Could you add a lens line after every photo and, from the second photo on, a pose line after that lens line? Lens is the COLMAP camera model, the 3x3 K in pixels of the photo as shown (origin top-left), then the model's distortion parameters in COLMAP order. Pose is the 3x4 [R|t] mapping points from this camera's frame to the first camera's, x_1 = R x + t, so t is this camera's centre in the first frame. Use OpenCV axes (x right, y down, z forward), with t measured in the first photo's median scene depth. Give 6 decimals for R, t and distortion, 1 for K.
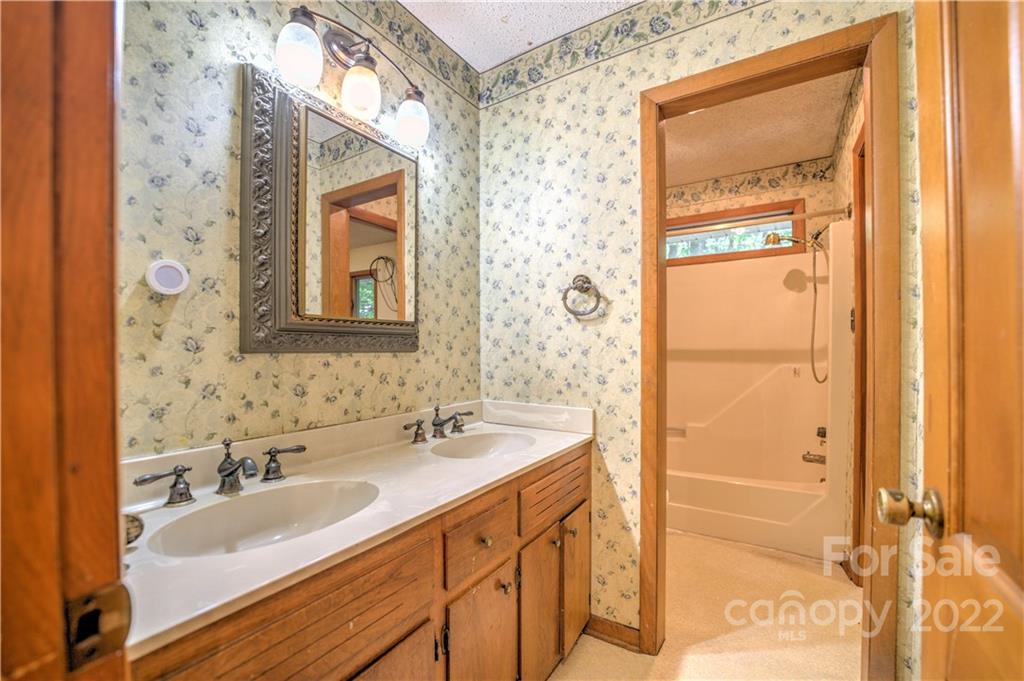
lens RADIAL K [[419.1, 0, 513.9], [0, 419.1, 349.9], [0, 0, 1]] dist [-0.023508, 0.000044]
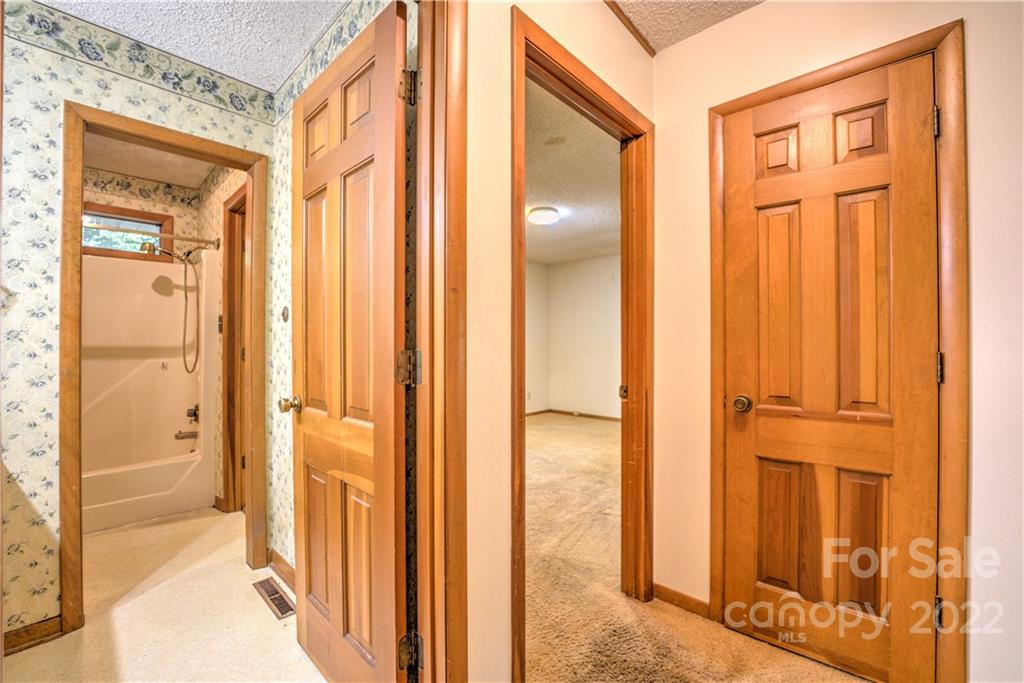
lens RADIAL K [[426.9, 0, 512.4], [0, 426.9, 342.3], [0, 0, 1]] dist [-0.022067, 0.000015]
pose [[0.202064, 0.011236, 0.979308, -0.468161], [0.007143, 0.999891, -0.012946, 0.017390], [-0.979346, 0.009611, 0.201962, -0.311312]]
